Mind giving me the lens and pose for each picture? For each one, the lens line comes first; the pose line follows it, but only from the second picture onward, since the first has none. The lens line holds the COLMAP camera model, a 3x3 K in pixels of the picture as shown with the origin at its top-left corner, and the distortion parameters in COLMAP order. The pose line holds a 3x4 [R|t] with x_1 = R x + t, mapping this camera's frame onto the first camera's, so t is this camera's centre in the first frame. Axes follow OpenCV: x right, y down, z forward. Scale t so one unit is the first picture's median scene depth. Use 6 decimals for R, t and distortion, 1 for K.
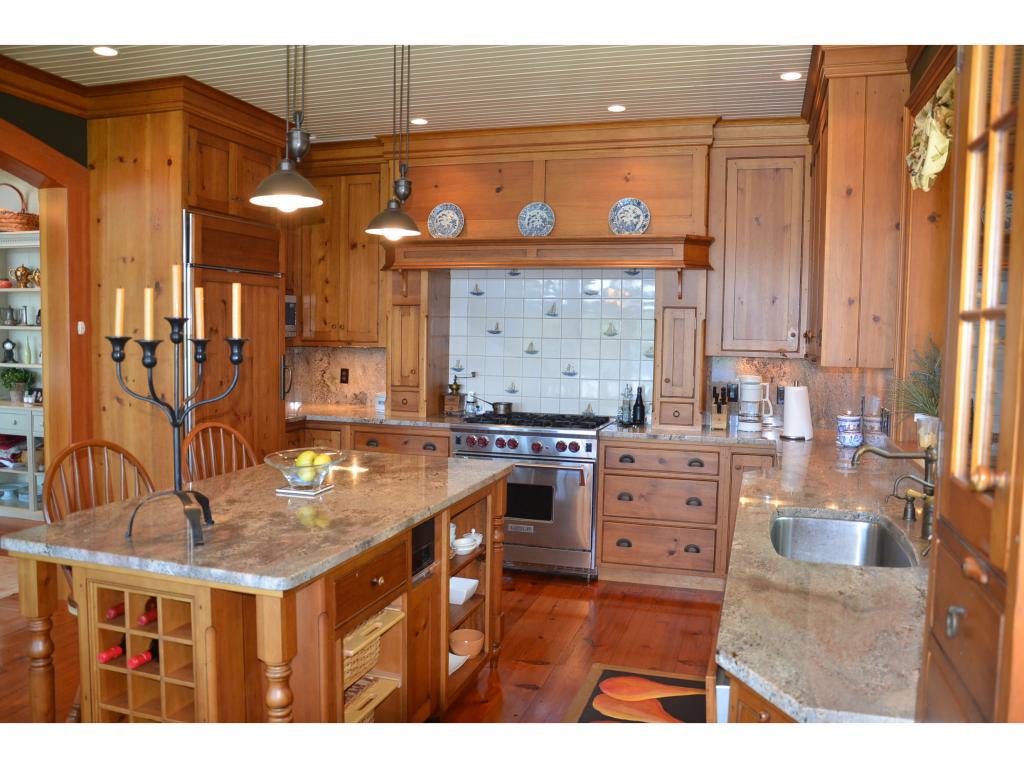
lens RADIAL K [[823.2, 0, 511.1], [0, 823.2, 386.7], [0, 0, 1]] dist [-0.112700, 0.007300]
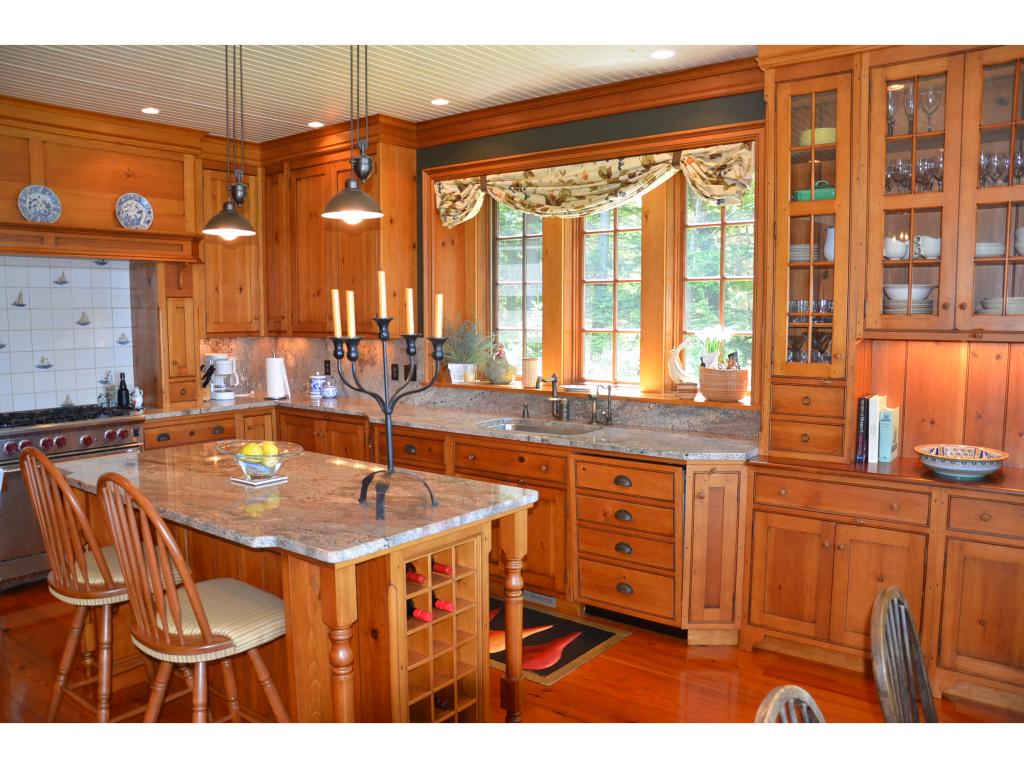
lens RADIAL K [[799.9, 0, 505.4], [0, 799.9, 385.2], [0, 0, 1]] dist [-0.163377, 0.132211]
pose [[0.360819, -0.102579, 0.926977, -0.631920], [0.071798, 0.994038, 0.082053, -0.032118], [-0.929868, 0.036948, 0.366033, 0.197381]]
